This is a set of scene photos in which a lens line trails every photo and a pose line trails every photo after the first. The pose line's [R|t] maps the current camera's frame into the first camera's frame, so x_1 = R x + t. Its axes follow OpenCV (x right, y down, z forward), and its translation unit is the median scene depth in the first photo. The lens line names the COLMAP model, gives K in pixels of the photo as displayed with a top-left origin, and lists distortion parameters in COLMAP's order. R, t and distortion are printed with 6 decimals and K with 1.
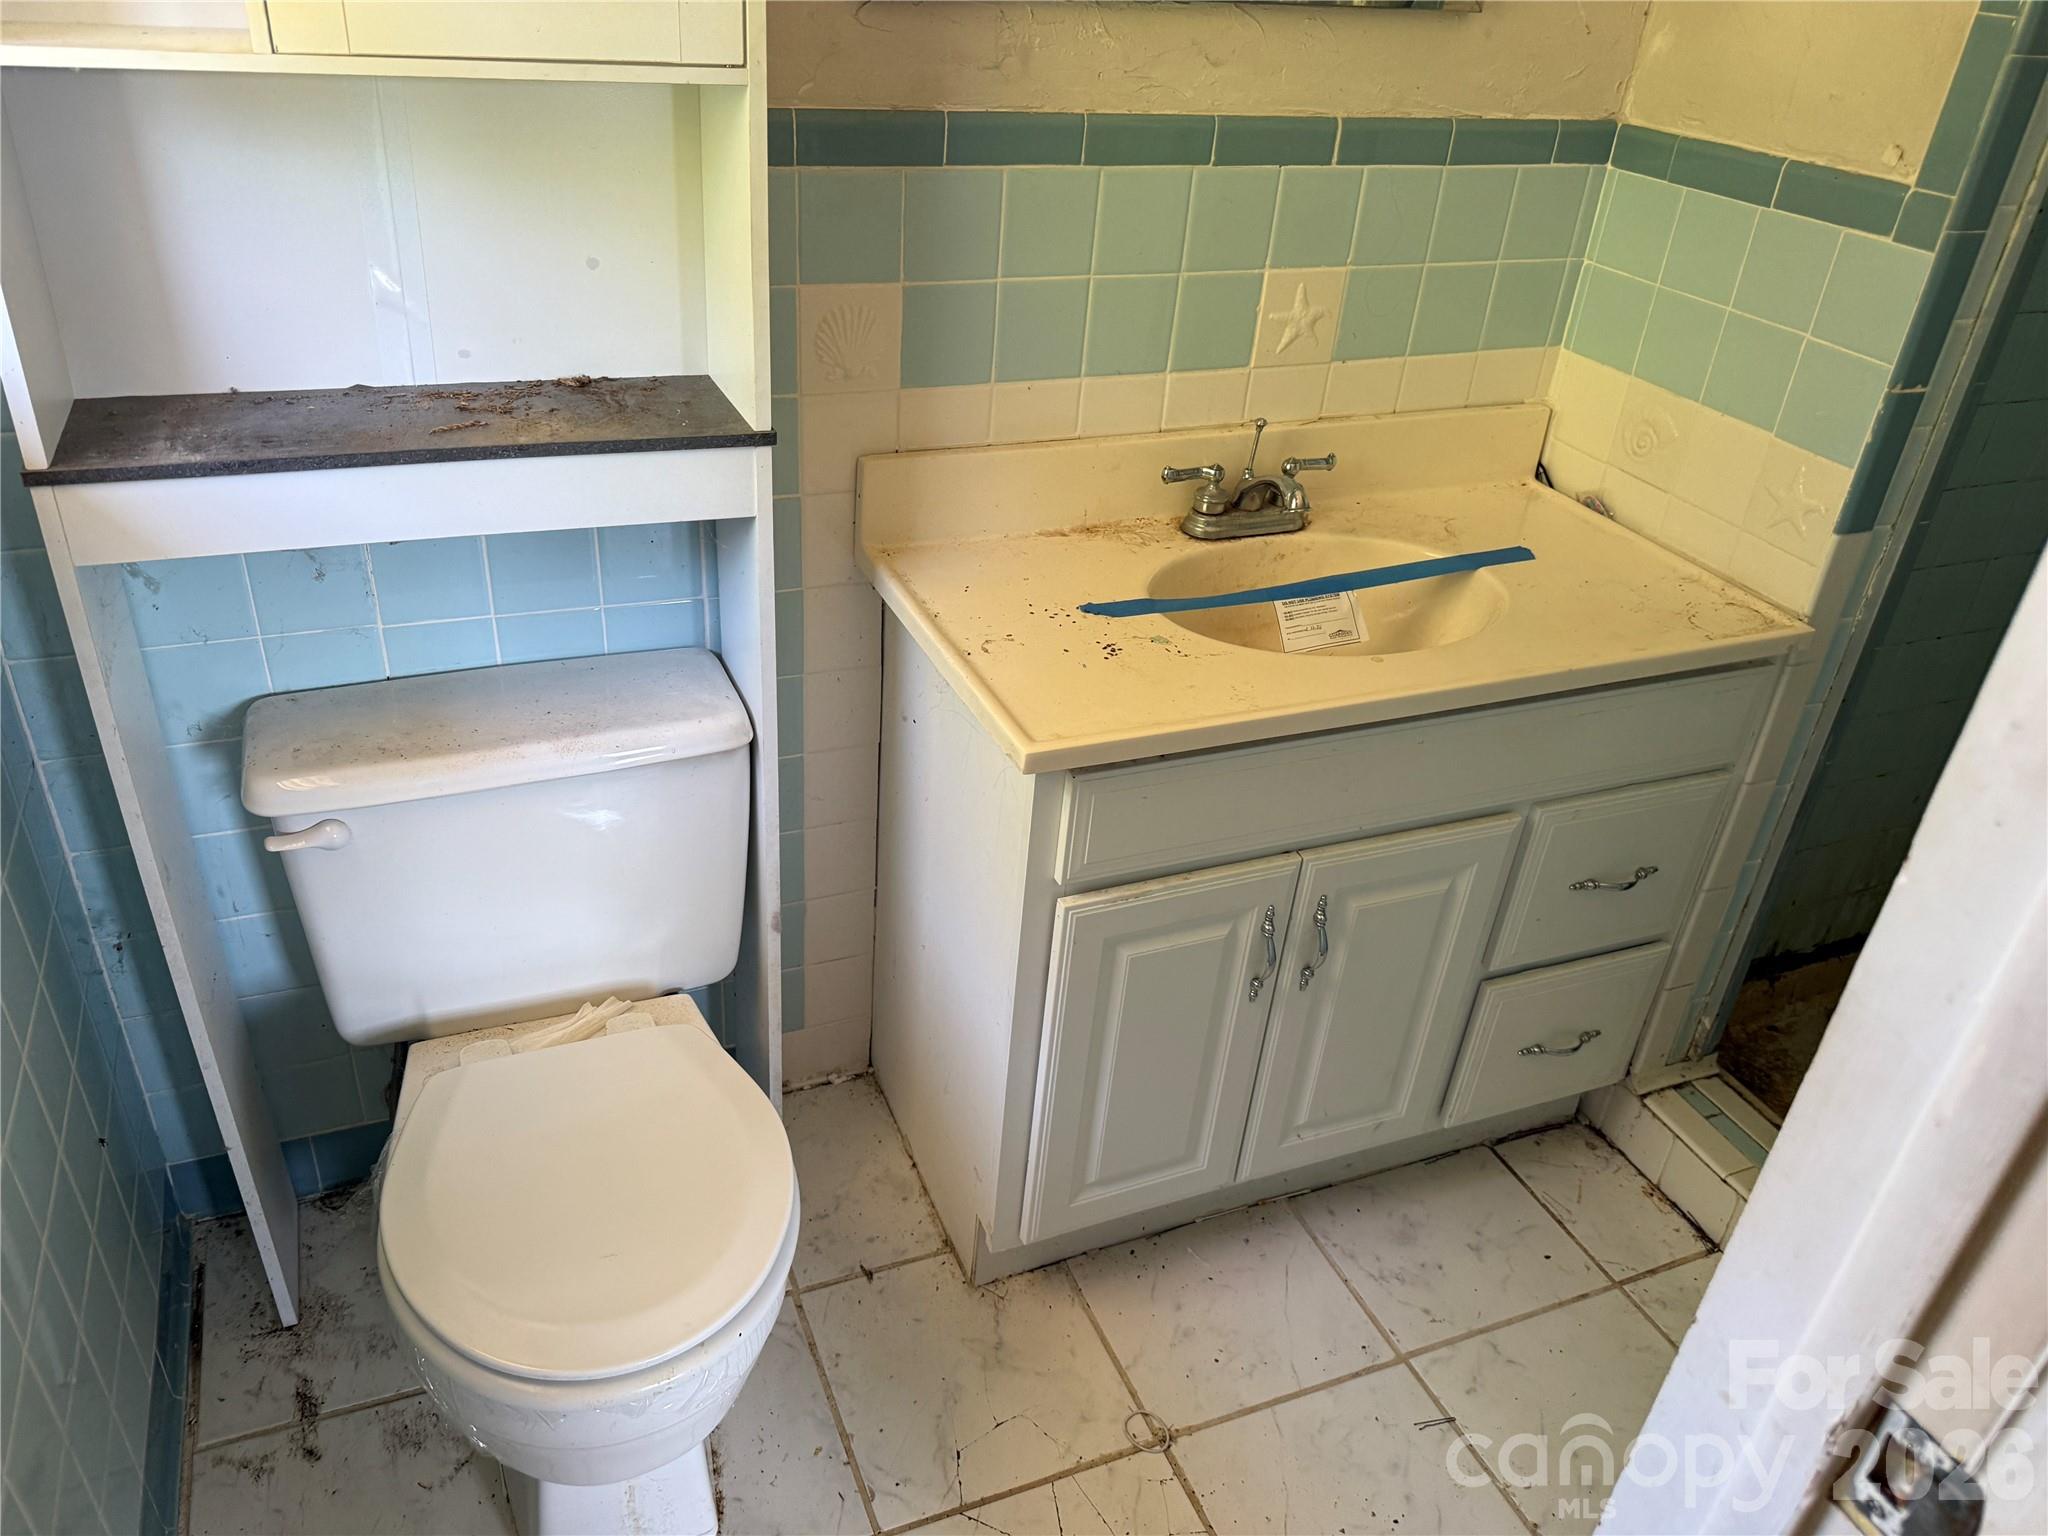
lens RADIAL K [[1469.8, 0, 1024.0], [0, 1469.8, 768.0], [0, 0, 1]] dist [-0.012255, 0.010581]
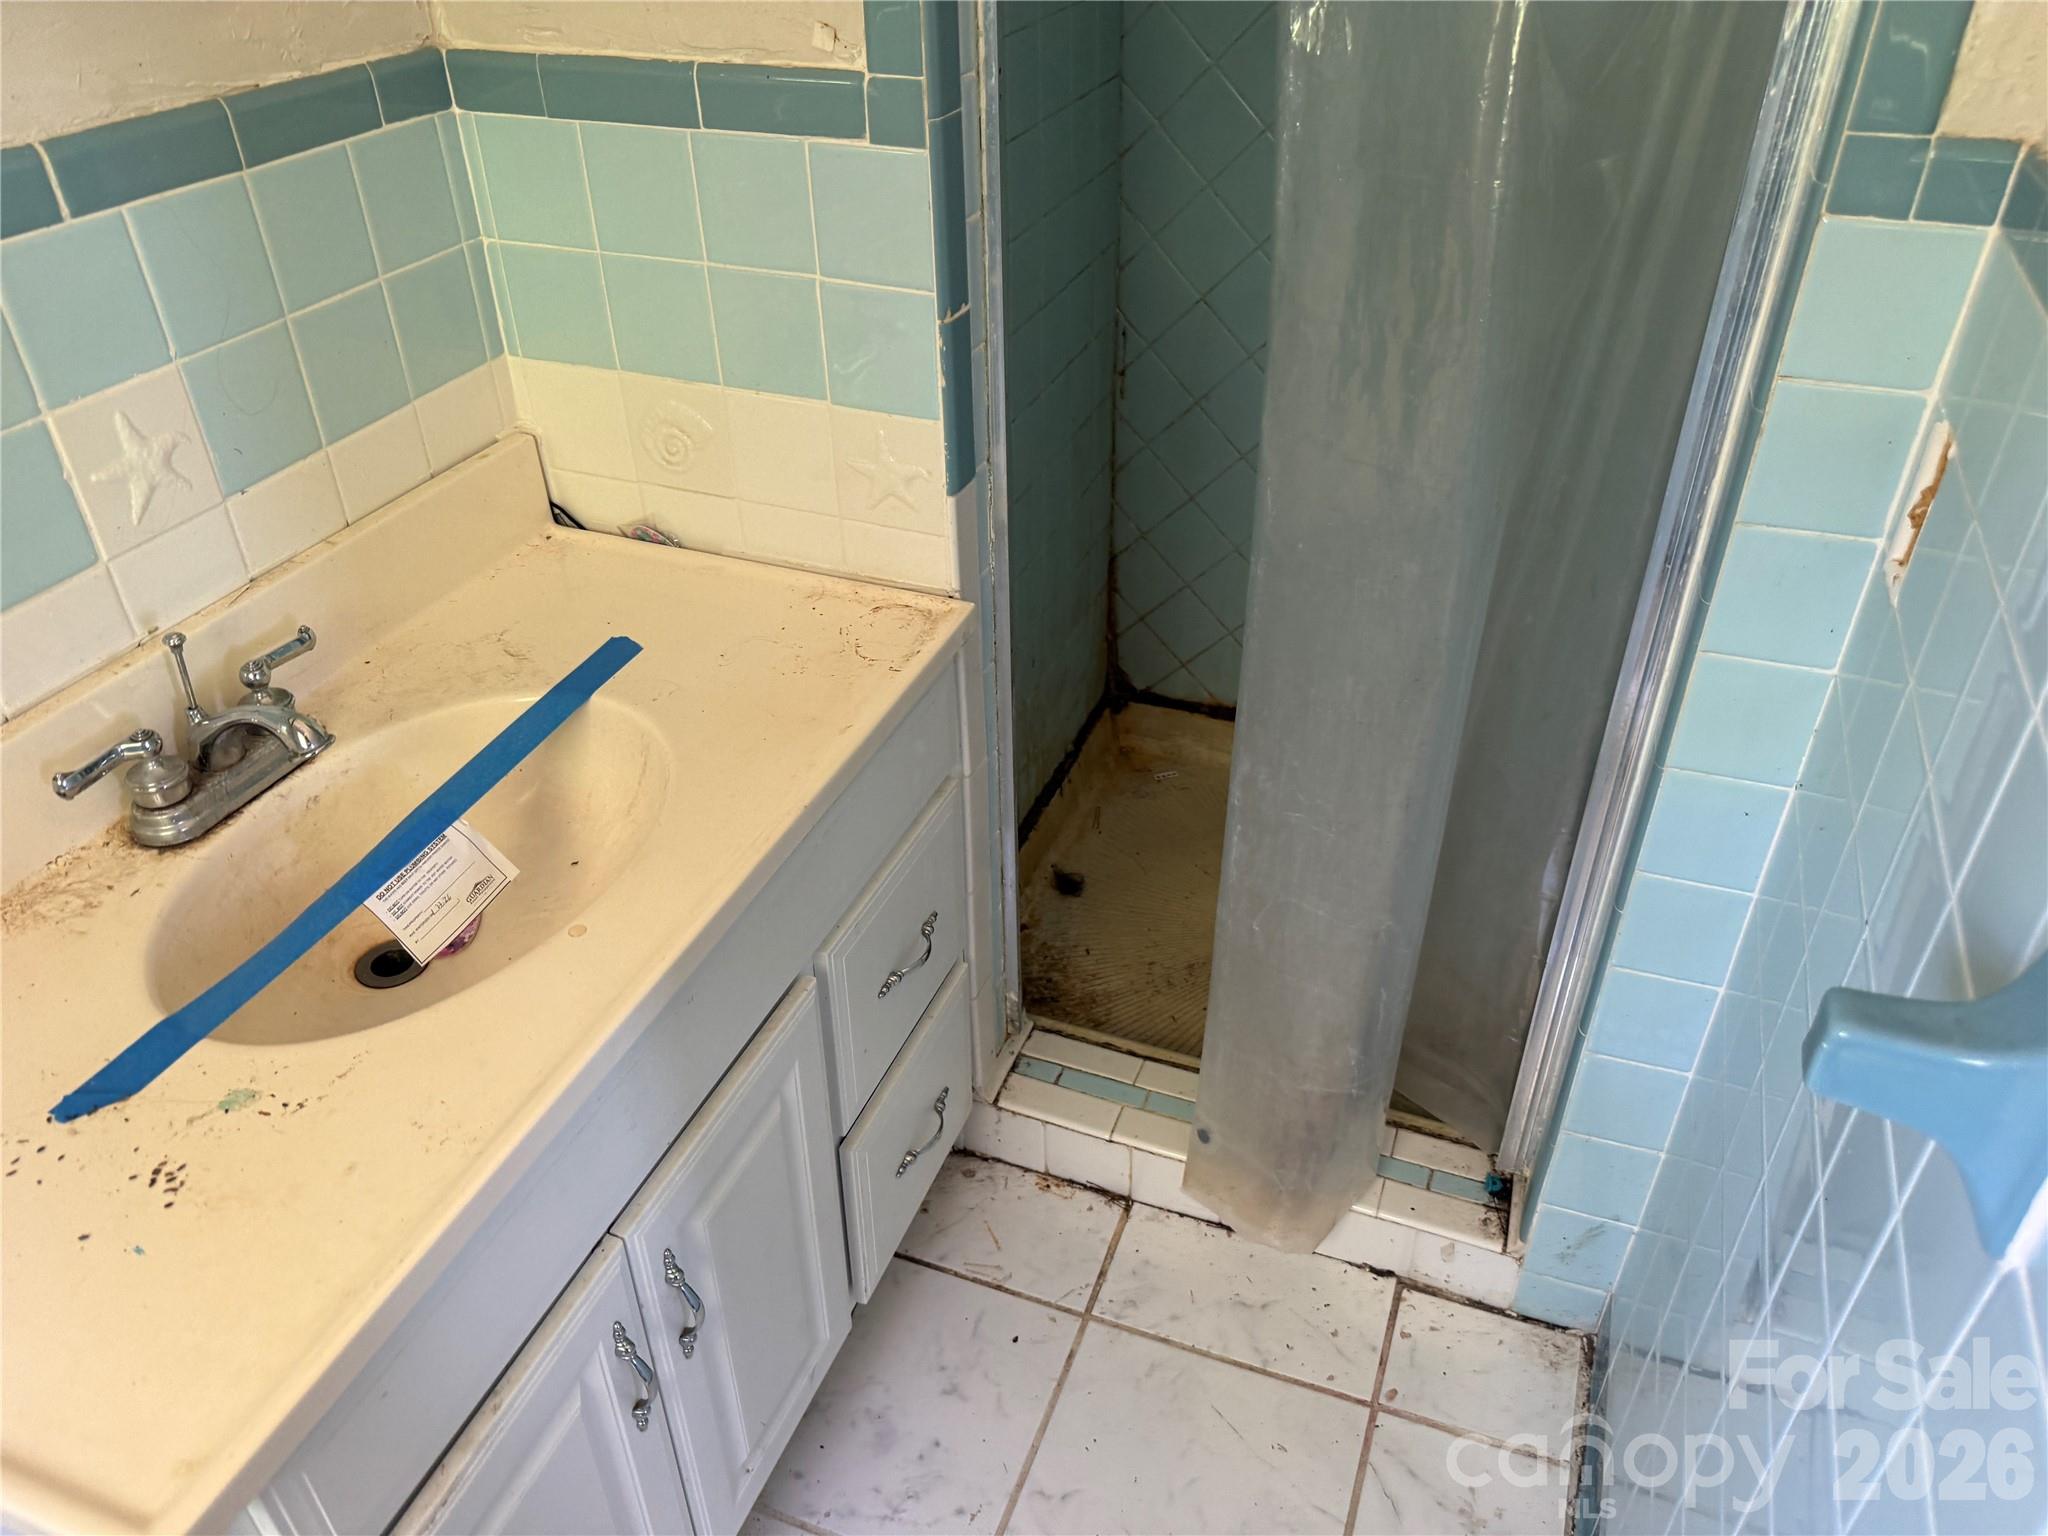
lens RADIAL K [[1443.3, 0, 1018.8], [0, 1443.3, 783.6], [0, 0, 1]] dist [0.084280, -0.070050]
pose [[0.699041, -0.470481, 0.538507, 0.044630], [0.422029, 0.879372, 0.220447, -0.164930], [-0.577264, 0.073164, 0.813274, 0.276646]]
